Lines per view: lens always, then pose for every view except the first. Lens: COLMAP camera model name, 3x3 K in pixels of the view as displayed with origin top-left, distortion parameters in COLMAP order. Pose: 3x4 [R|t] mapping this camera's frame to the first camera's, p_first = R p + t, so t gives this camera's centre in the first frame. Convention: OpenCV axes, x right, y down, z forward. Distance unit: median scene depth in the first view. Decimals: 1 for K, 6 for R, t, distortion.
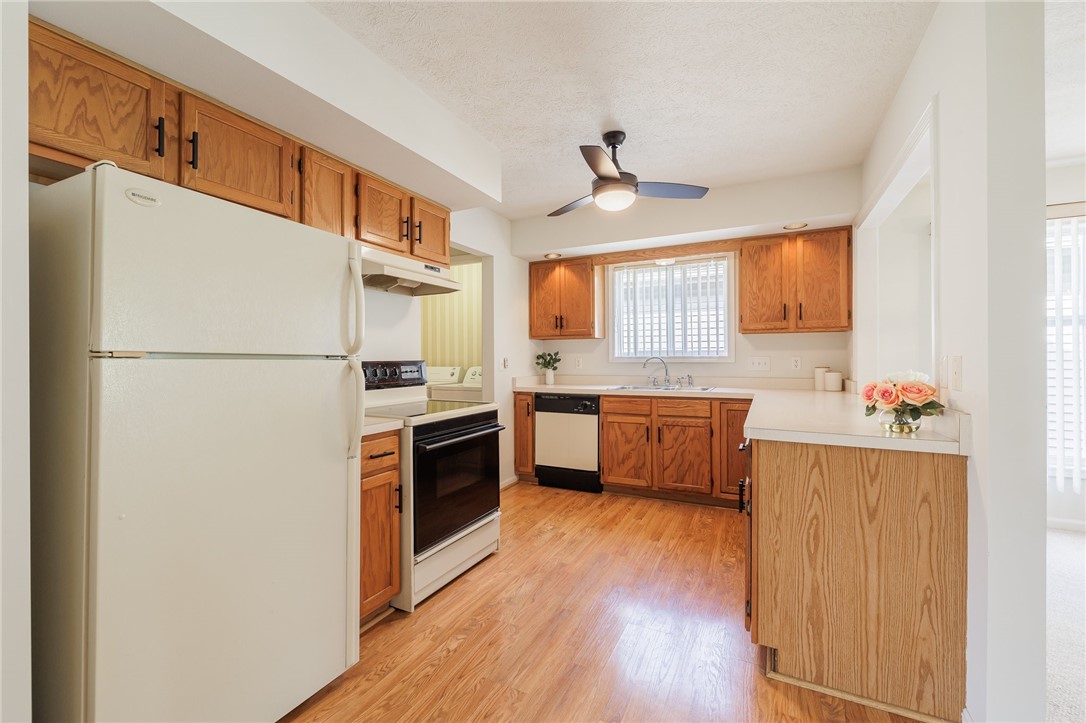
lens RADIAL K [[456.0, 0, 537.5], [0, 456.0, 357.9], [0, 0, 1]] dist [0.001757, -0.000862]
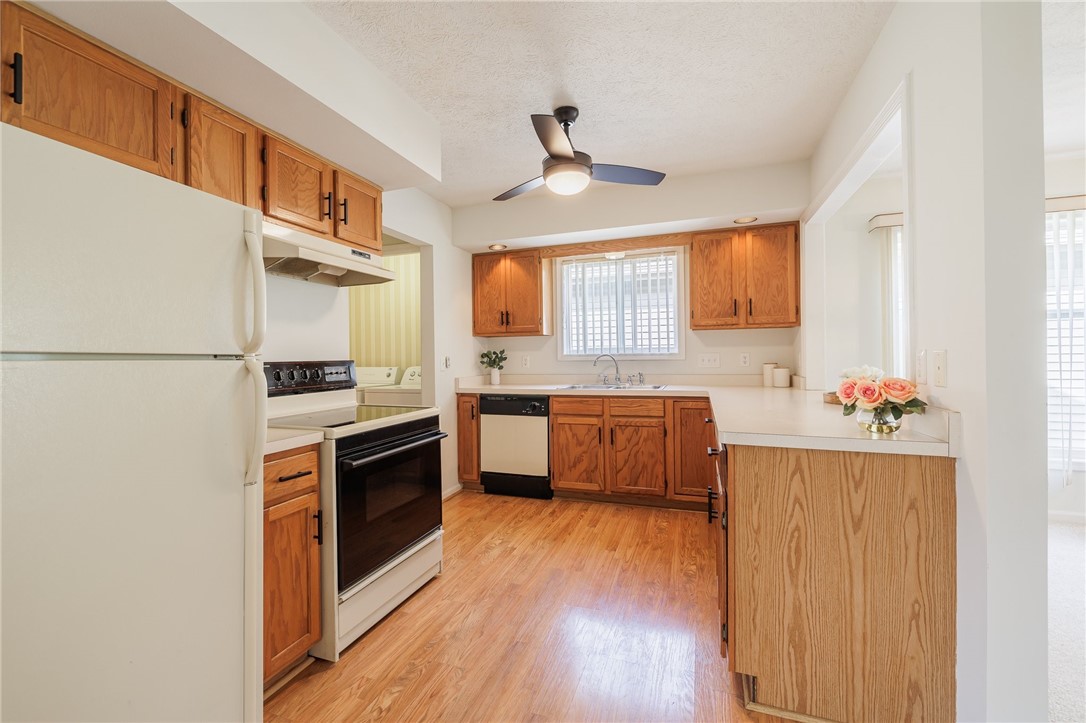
lens RADIAL K [[456.0, 0, 536.2], [0, 456.0, 356.3], [0, 0, 1]] dist [0.001757, -0.000862]
pose [[0.992460, -0.008301, 0.122290, -0.007265], [0.008414, 0.999965, -0.000405, 0.001682], [-0.122283, 0.001431, 0.992494, 0.102275]]
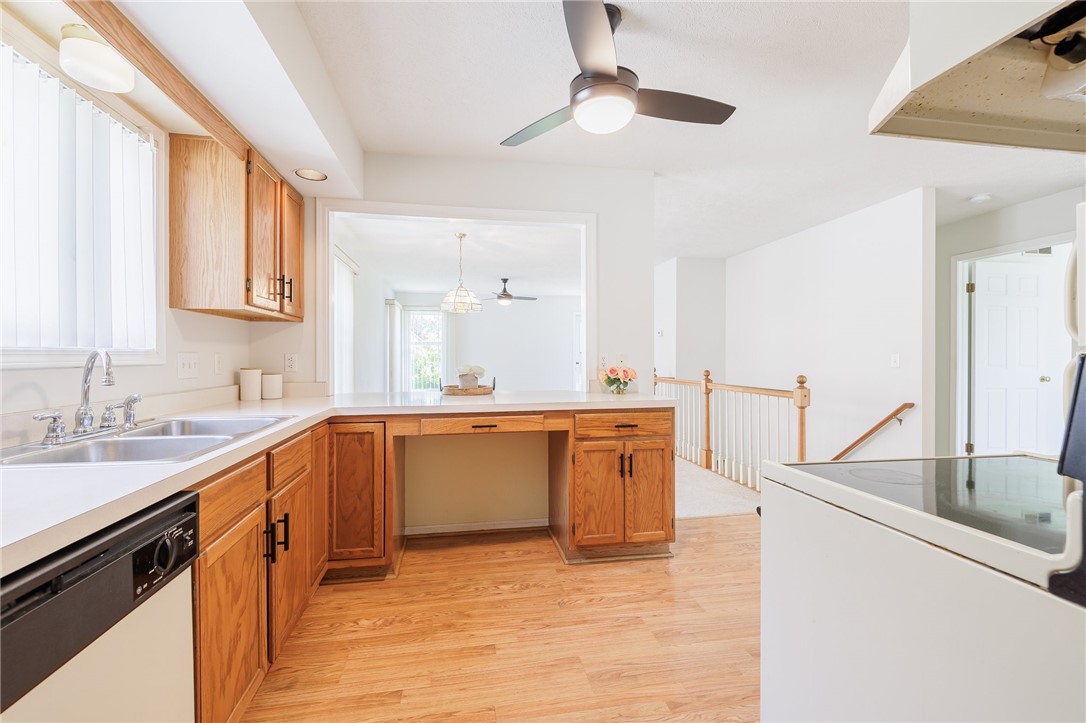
lens RADIAL K [[456.0, 0, 538.9], [0, 456.0, 360.9], [0, 0, 1]] dist [0.001757, -0.000862]
pose [[-0.598082, -0.004125, 0.801424, -0.307329], [0.004031, 0.999959, 0.008156, 0.007429], [-0.801425, 0.008109, -0.598040, 1.487710]]
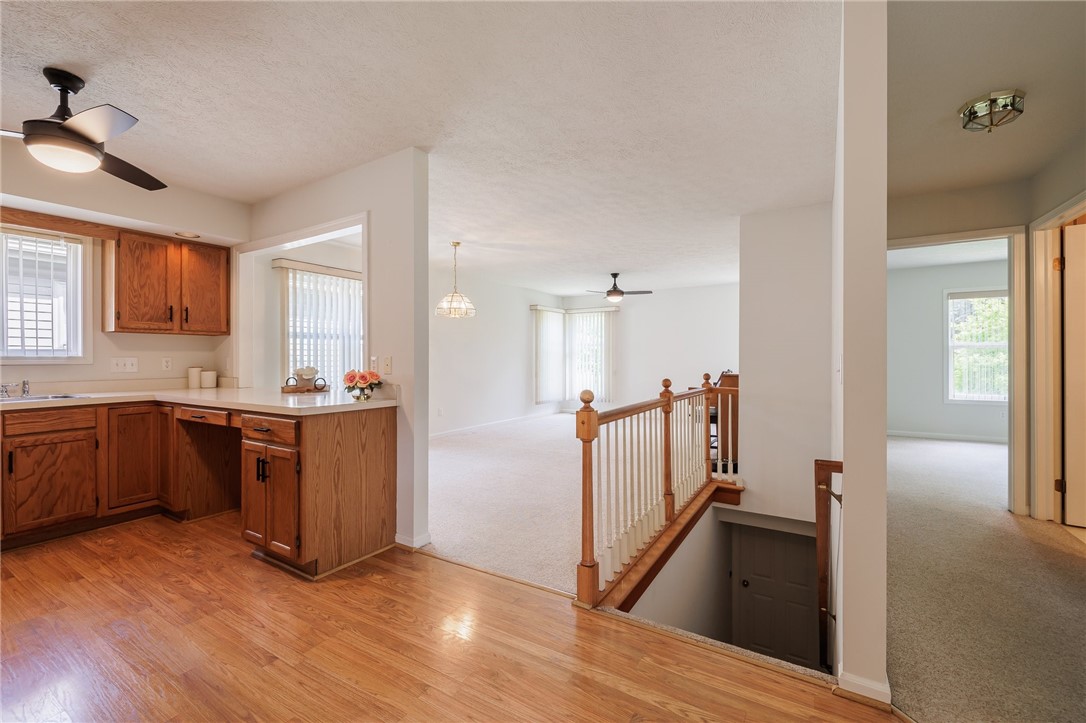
lens RADIAL K [[456.0, 0, 536.6], [0, 456.0, 360.7], [0, 0, 1]] dist [0.001757, -0.000862]
pose [[0.093970, -0.003217, 0.995570, -0.544403], [0.003147, 0.999991, 0.002934, 0.006528], [-0.995570, 0.002857, 0.093979, 0.111439]]
